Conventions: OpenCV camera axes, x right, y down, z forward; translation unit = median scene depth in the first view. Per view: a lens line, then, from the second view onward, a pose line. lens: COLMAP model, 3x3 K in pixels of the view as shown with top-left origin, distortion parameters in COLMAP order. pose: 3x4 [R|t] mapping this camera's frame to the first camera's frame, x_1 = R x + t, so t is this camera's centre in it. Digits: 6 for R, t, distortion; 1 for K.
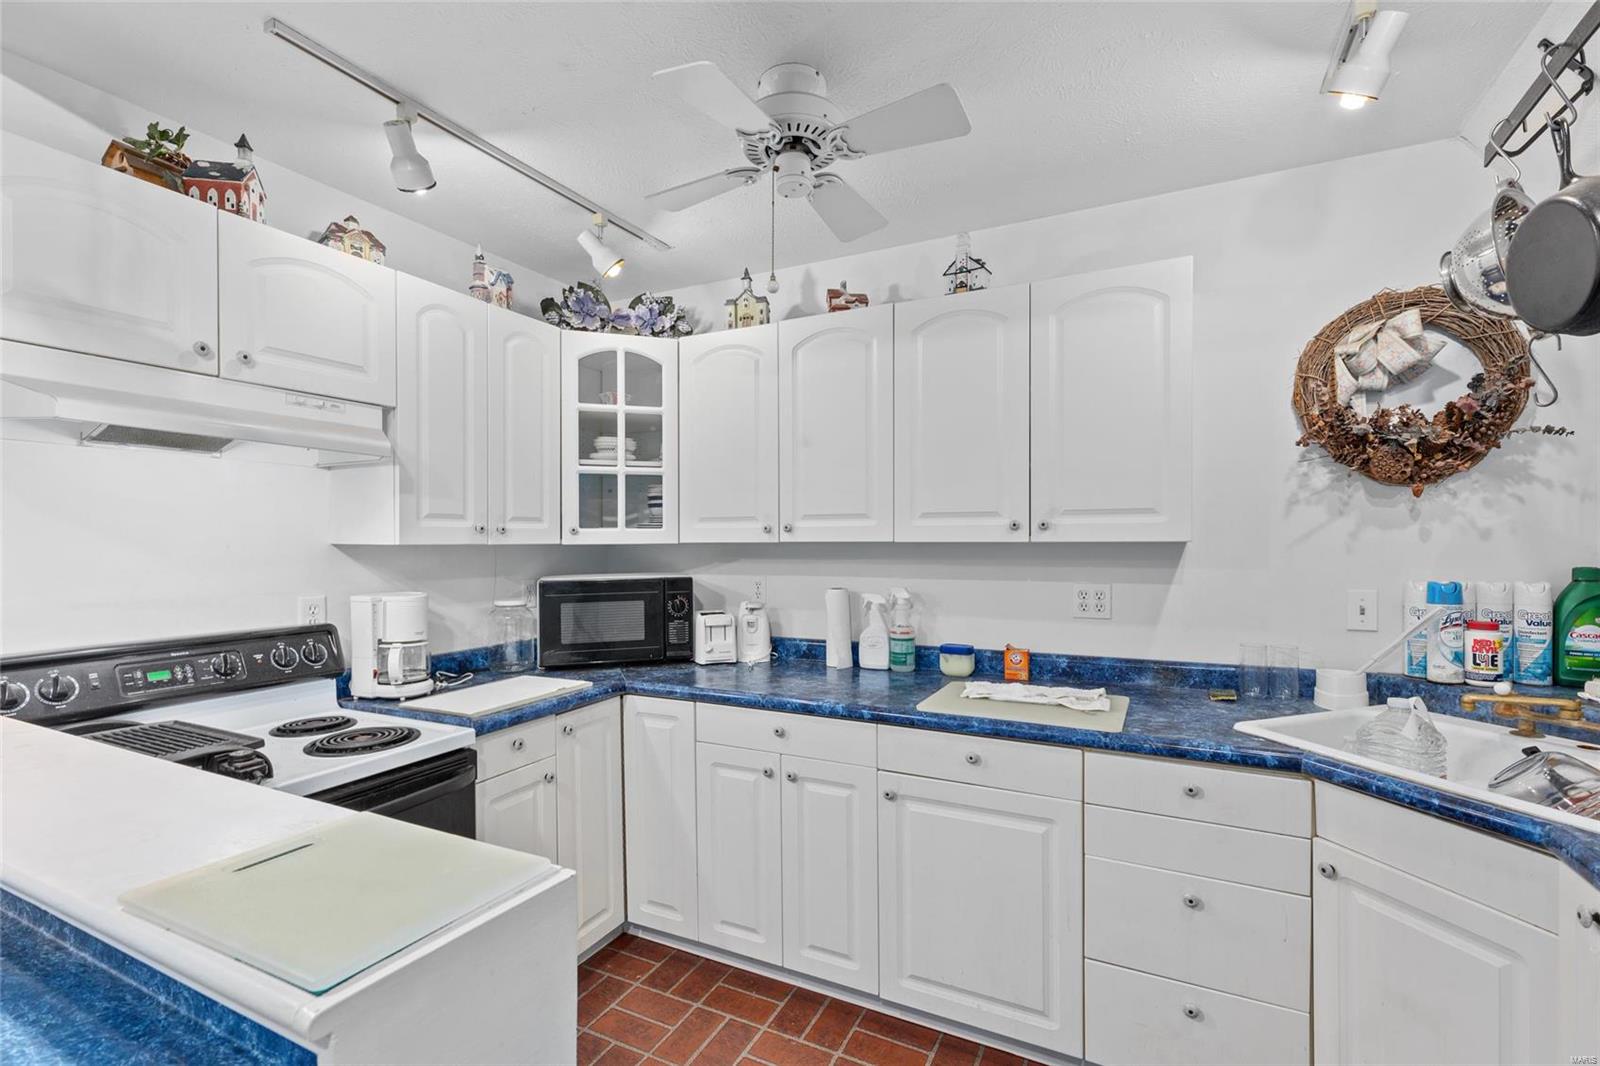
lens RADIAL K [[730.4, 0, 796.6], [0, 730.4, 544.8], [0, 0, 1]] dist [0.000681, 0.000065]
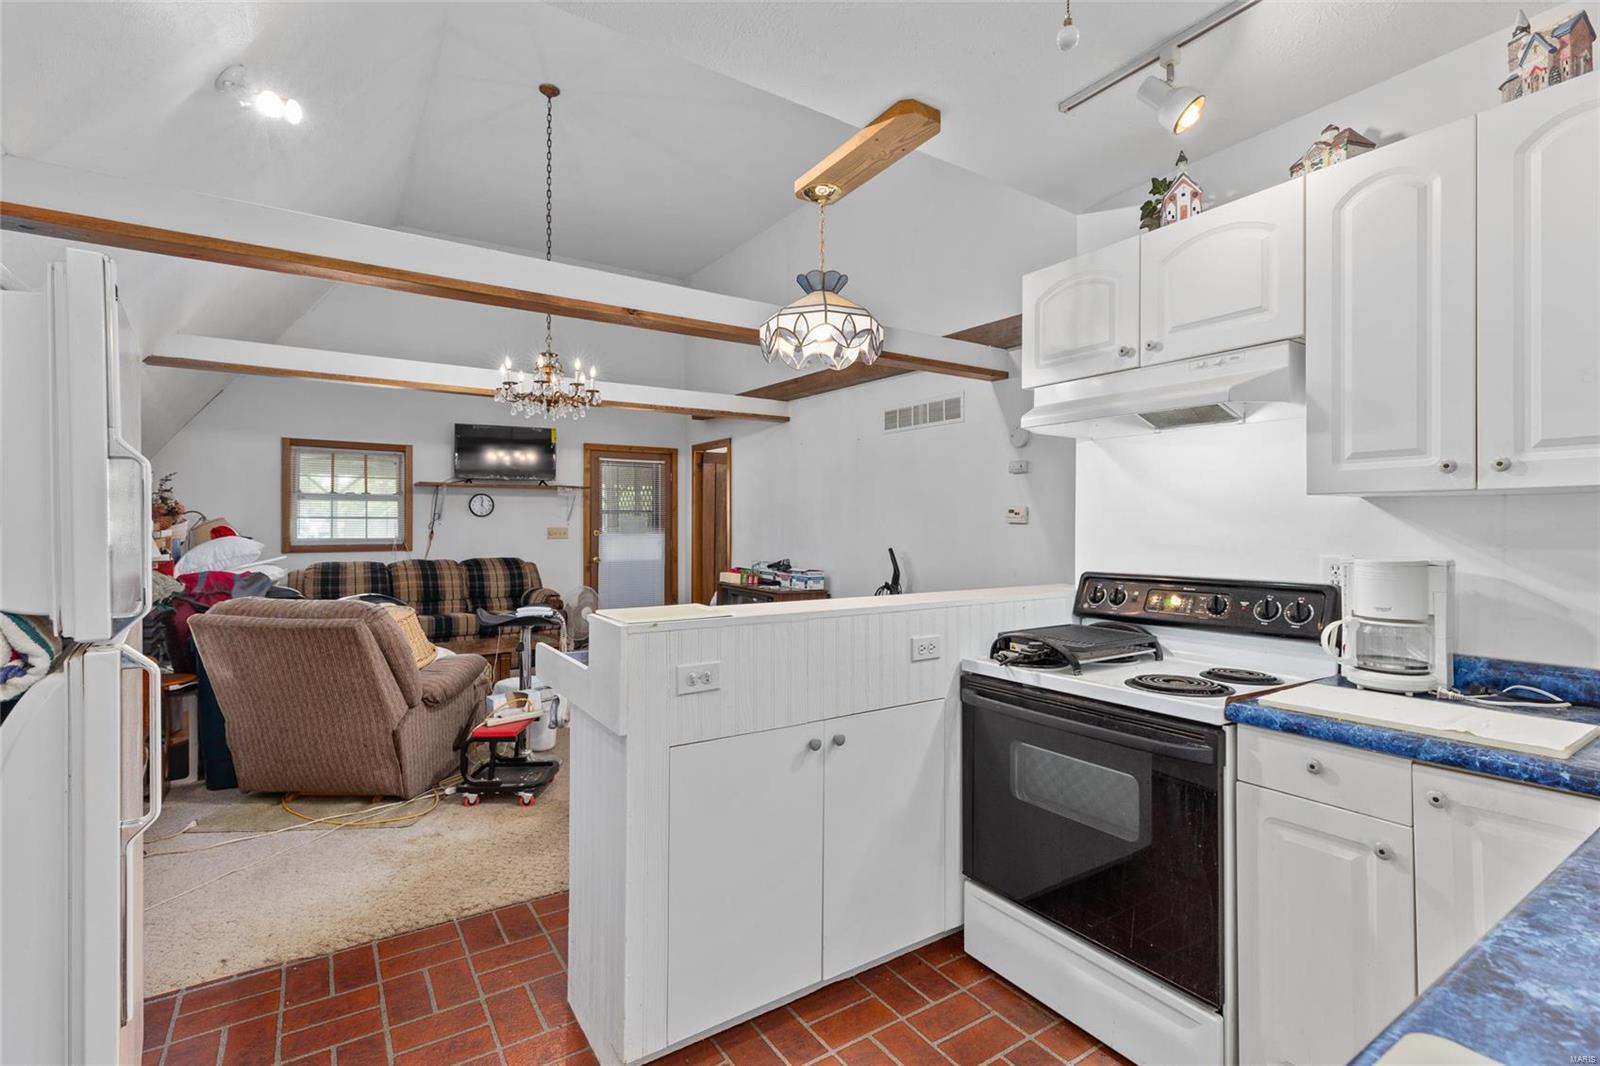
lens RADIAL K [[730.4, 0, 795.8], [0, 730.4, 525.9], [0, 0, 1]] dist [0.000681, 0.000065]
pose [[-0.506349, -0.001667, -0.862327, 0.457748], [-0.004165, 0.999991, 0.000513, 0.035909], [0.862318, 0.003852, -0.506352, 0.851048]]
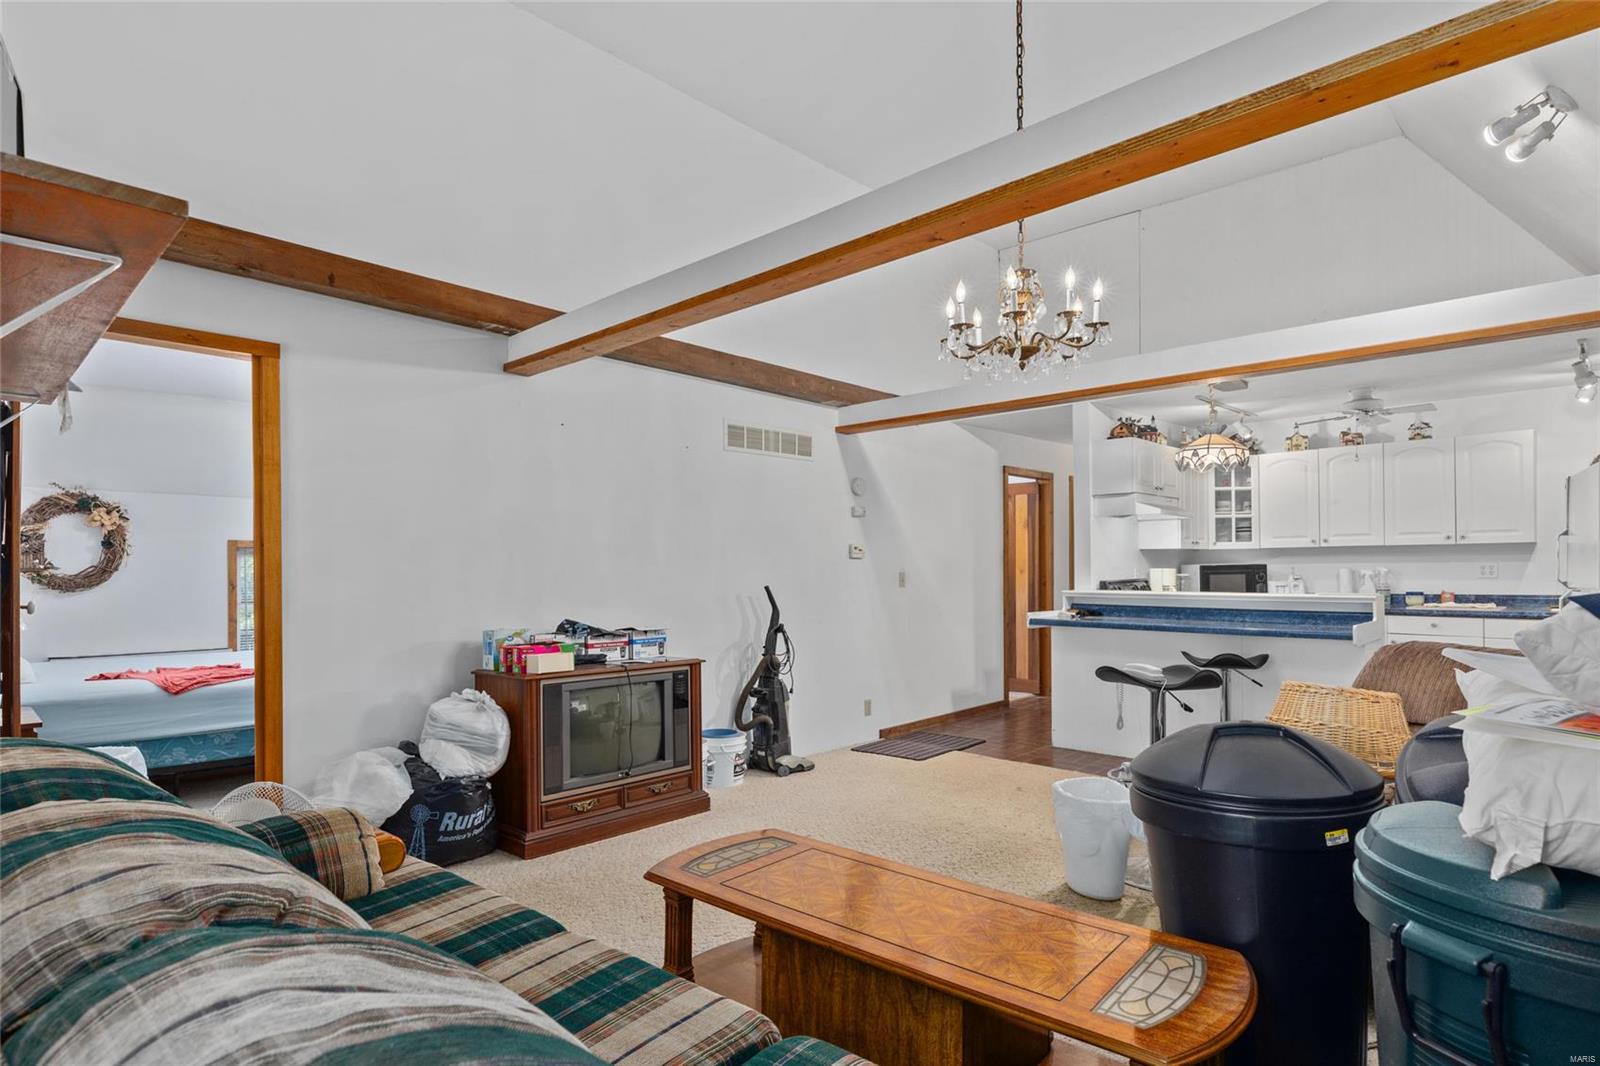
lens RADIAL K [[841.0, 0, 794.5], [0, 841.0, 559.7], [0, 0, 1]] dist [-0.000154, 0.001268]
pose [[0.952338, -0.009741, -0.304890, -0.835493], [0.006900, 0.999922, -0.010394, 0.056524], [0.304968, 0.007795, 0.952331, -2.112786]]
